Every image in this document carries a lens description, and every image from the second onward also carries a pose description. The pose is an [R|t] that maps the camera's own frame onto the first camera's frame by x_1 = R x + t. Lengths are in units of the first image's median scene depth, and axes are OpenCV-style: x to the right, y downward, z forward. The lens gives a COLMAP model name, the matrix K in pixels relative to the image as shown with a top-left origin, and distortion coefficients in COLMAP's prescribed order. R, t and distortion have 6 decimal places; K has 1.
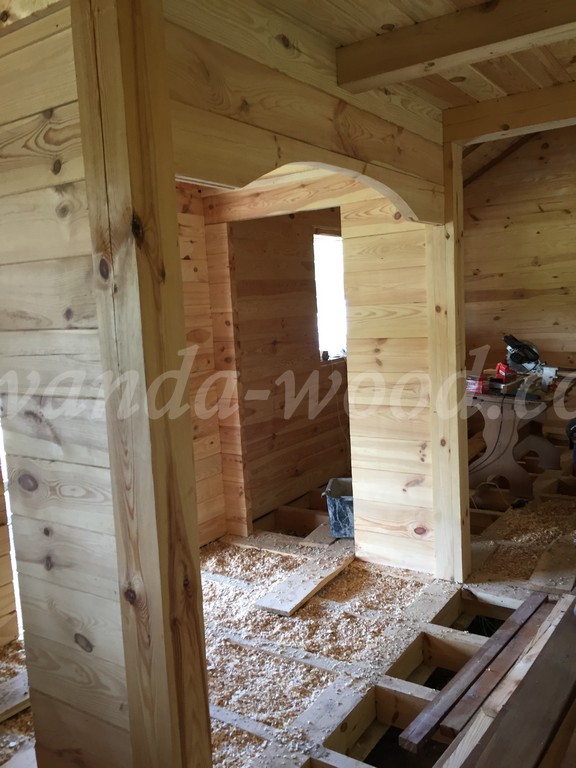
lens RADIAL K [[655.0, 0, 288.0], [0, 655.0, 384.0], [0, 0, 1]] dist [0.082551, -0.111098]
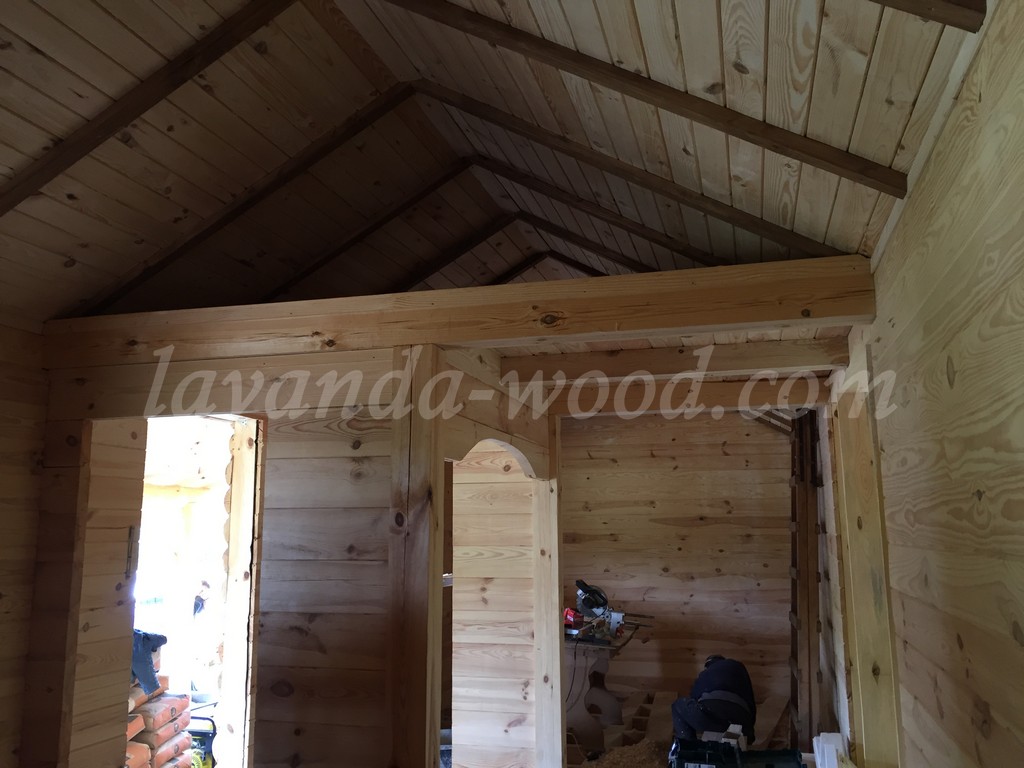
lens RADIAL K [[873.3, 0, 513.0], [0, 873.3, 379.7], [0, 0, 1]] dist [0.082551, -0.111098]
pose [[0.946126, 0.101702, 0.307411, -0.300207], [-0.006897, 0.955507, -0.294887, 0.044674], [-0.323724, 0.276880, 0.904732, -0.411594]]
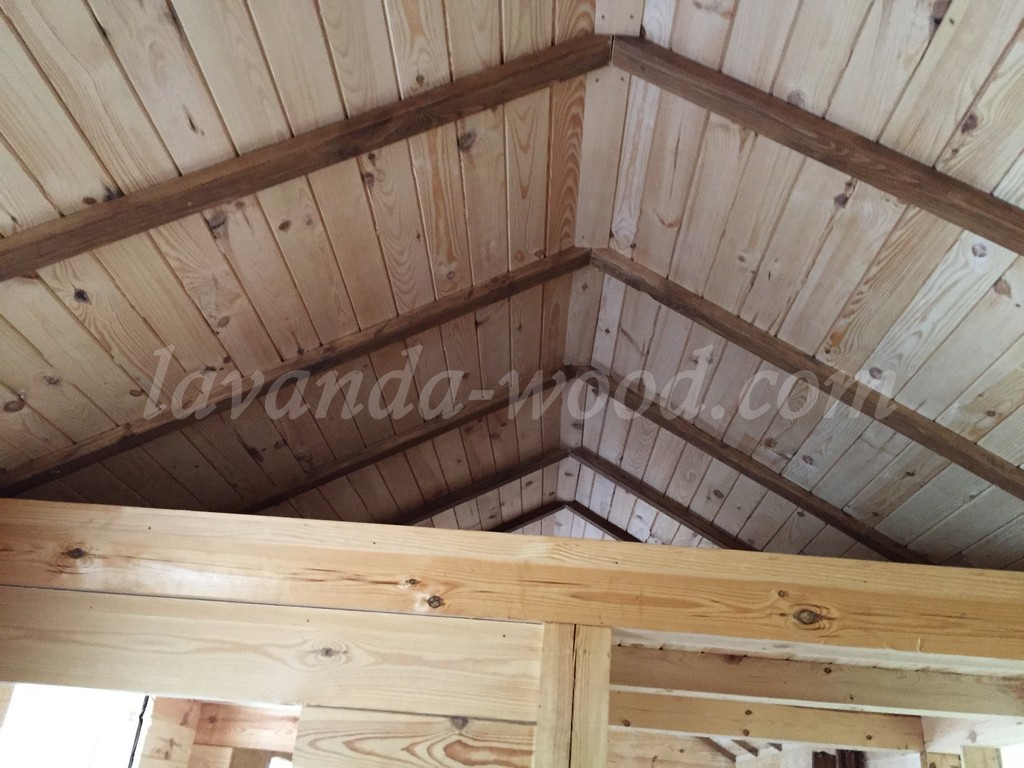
lens RADIAL K [[873.3, 0, 513.0], [0, 873.3, 379.7], [0, 0, 1]] dist [0.082551, -0.111098]
pose [[0.830297, 0.350654, 0.433184, -0.456426], [-0.058273, 0.827623, -0.558251, -0.067861], [-0.554266, 0.438271, 0.707607, -0.017923]]
